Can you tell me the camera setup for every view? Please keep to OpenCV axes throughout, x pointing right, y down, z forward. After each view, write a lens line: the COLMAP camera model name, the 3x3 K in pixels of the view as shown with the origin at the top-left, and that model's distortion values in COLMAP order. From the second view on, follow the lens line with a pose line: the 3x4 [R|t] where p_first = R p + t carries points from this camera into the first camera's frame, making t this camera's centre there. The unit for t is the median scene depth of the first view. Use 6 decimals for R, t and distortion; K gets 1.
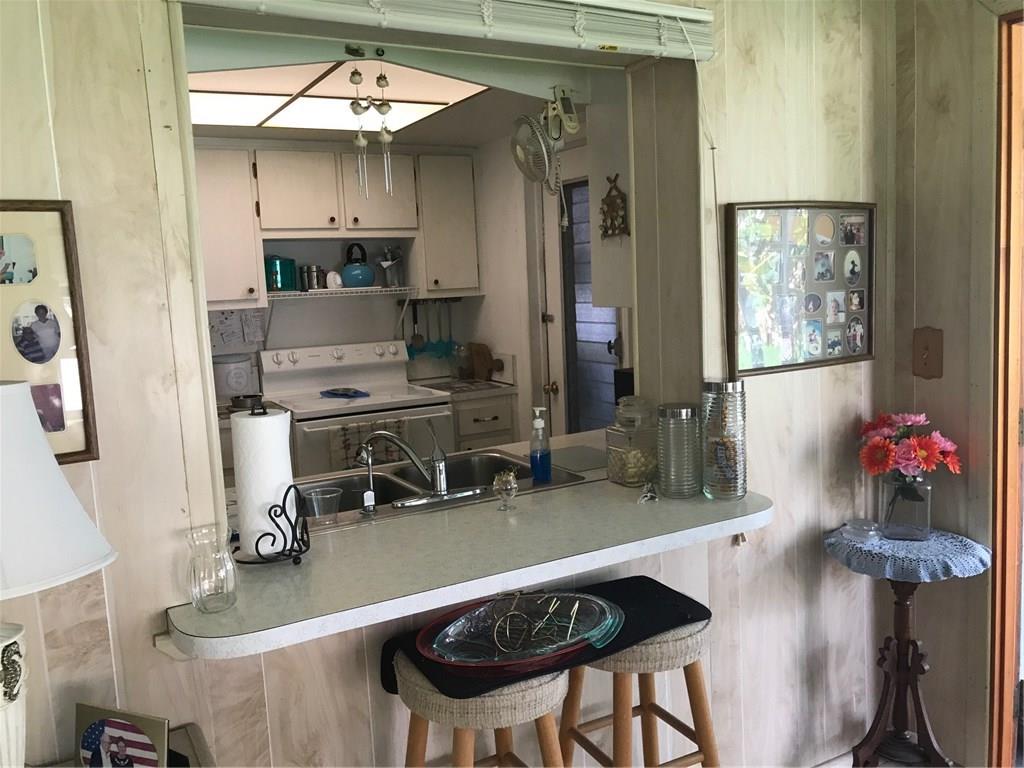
lens RADIAL K [[844.8, 0, 512.4], [0, 844.8, 380.5], [0, 0, 1]] dist [0.012041, -0.038933]
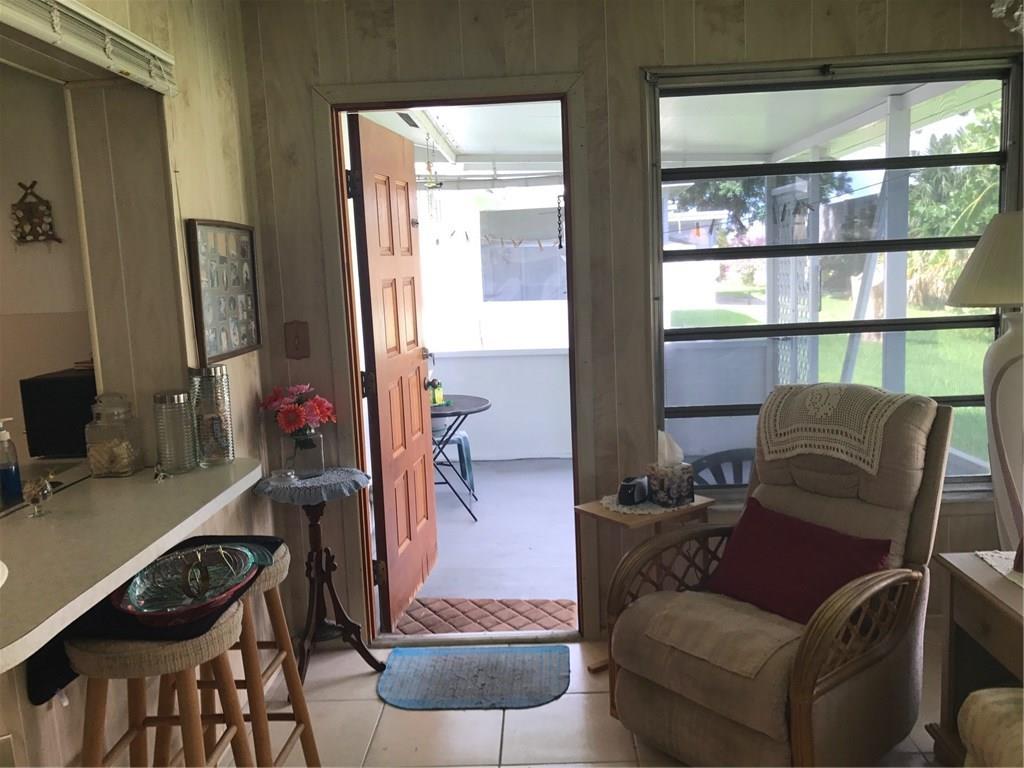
lens RADIAL K [[844.8, 0, 506.8], [0, 844.8, 384.4], [0, 0, 1]] dist [0.012041, -0.038933]
pose [[0.510370, -0.092559, 0.854959, -0.504104], [0.117972, 0.992327, 0.037007, 0.027470], [-0.851824, 0.081974, 0.517374, 0.019840]]
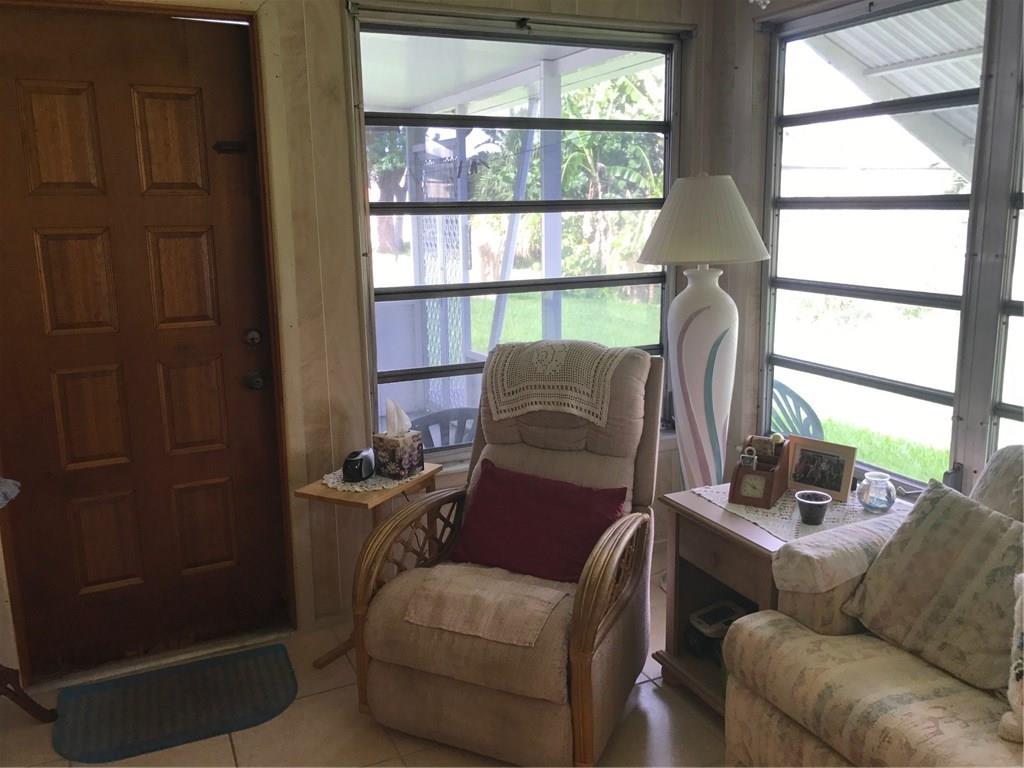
lens RADIAL K [[844.8, 0, 511.6], [0, 844.8, 382.1], [0, 0, 1]] dist [0.012041, -0.038933]
pose [[0.061937, -0.150417, 0.986681, -0.454466], [0.128511, 0.981552, 0.141568, 0.005088], [-0.989772, 0.118031, 0.080124, 0.214221]]
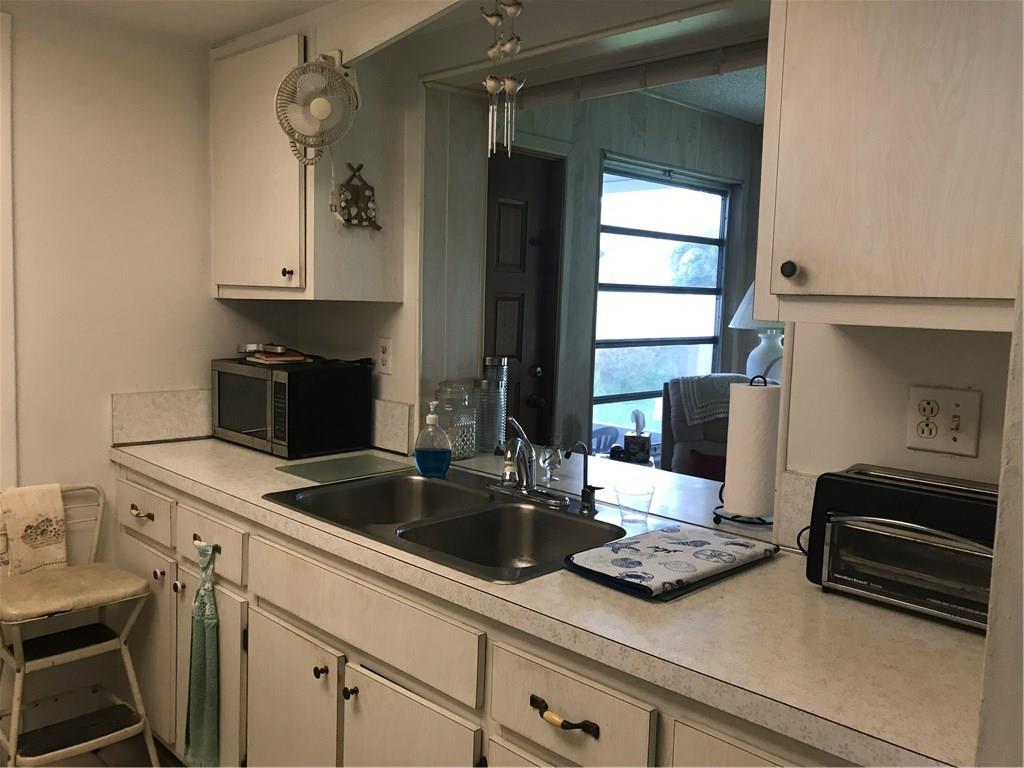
lens RADIAL K [[844.8, 0, 514.1], [0, 844.8, 388.5], [0, 0, 1]] dist [0.012041, -0.038933]
pose [[-0.290325, -0.063575, 0.954814, -0.934929], [0.095625, 0.990869, 0.095052, -0.067920], [-0.952138, 0.118901, -0.281595, 1.213807]]
